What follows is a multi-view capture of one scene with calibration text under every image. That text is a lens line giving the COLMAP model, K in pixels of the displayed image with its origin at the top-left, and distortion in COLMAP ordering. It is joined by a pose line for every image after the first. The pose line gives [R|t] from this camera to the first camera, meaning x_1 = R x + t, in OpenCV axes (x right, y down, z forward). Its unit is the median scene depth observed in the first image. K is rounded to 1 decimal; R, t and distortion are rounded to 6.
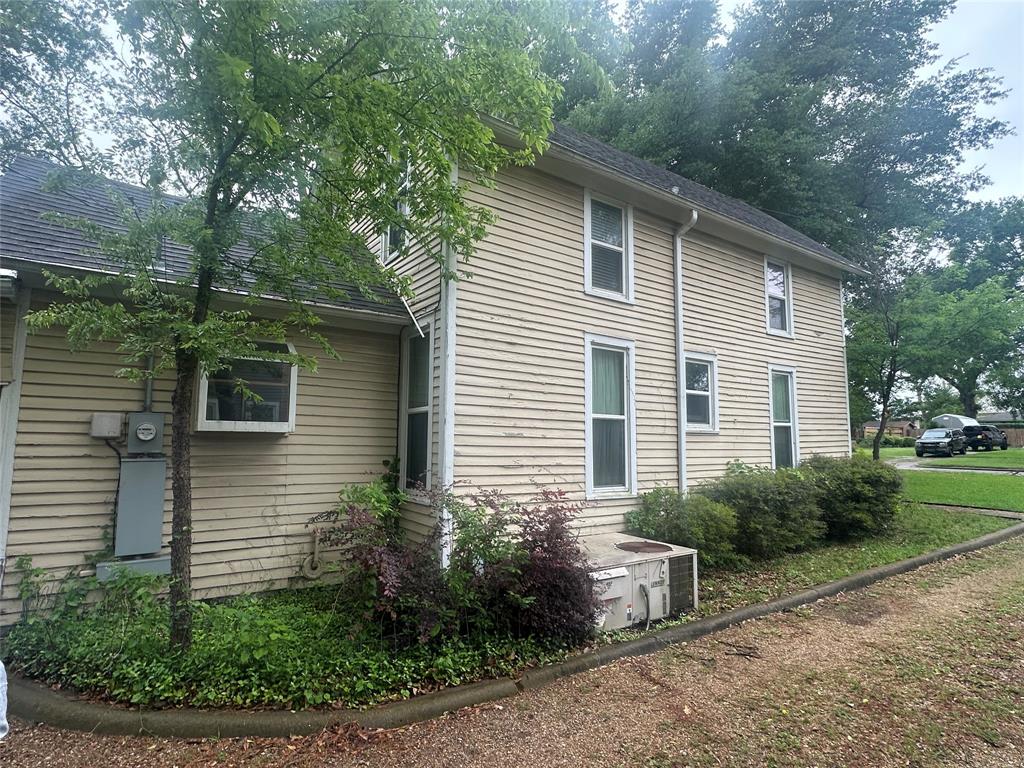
lens RADIAL K [[549.1, 0, 510.6], [0, 549.1, 383.7], [0, 0, 1]] dist [-0.001078, 0.000666]
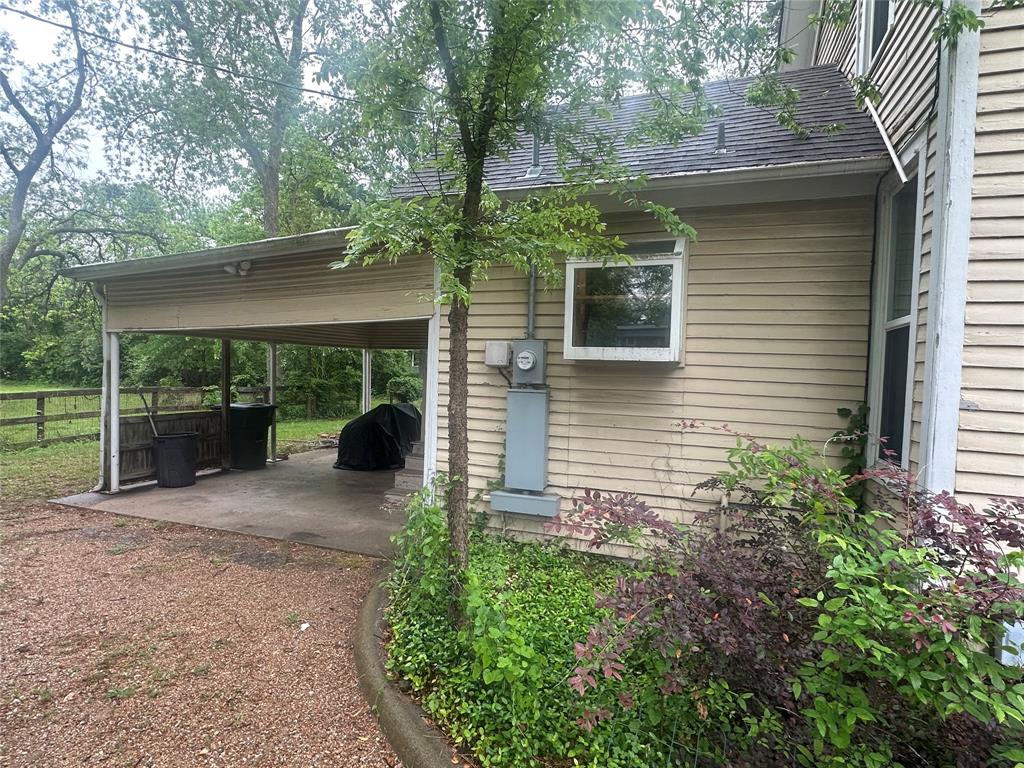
lens RADIAL K [[549.1, 0, 509.4], [0, 549.1, 384.9], [0, 0, 1]] dist [-0.001078, 0.000666]
pose [[0.573148, 0.036097, -0.818656, 0.067794], [0.065751, 0.993782, 0.089852, 0.039221], [0.816809, -0.105326, 0.567211, 0.405282]]
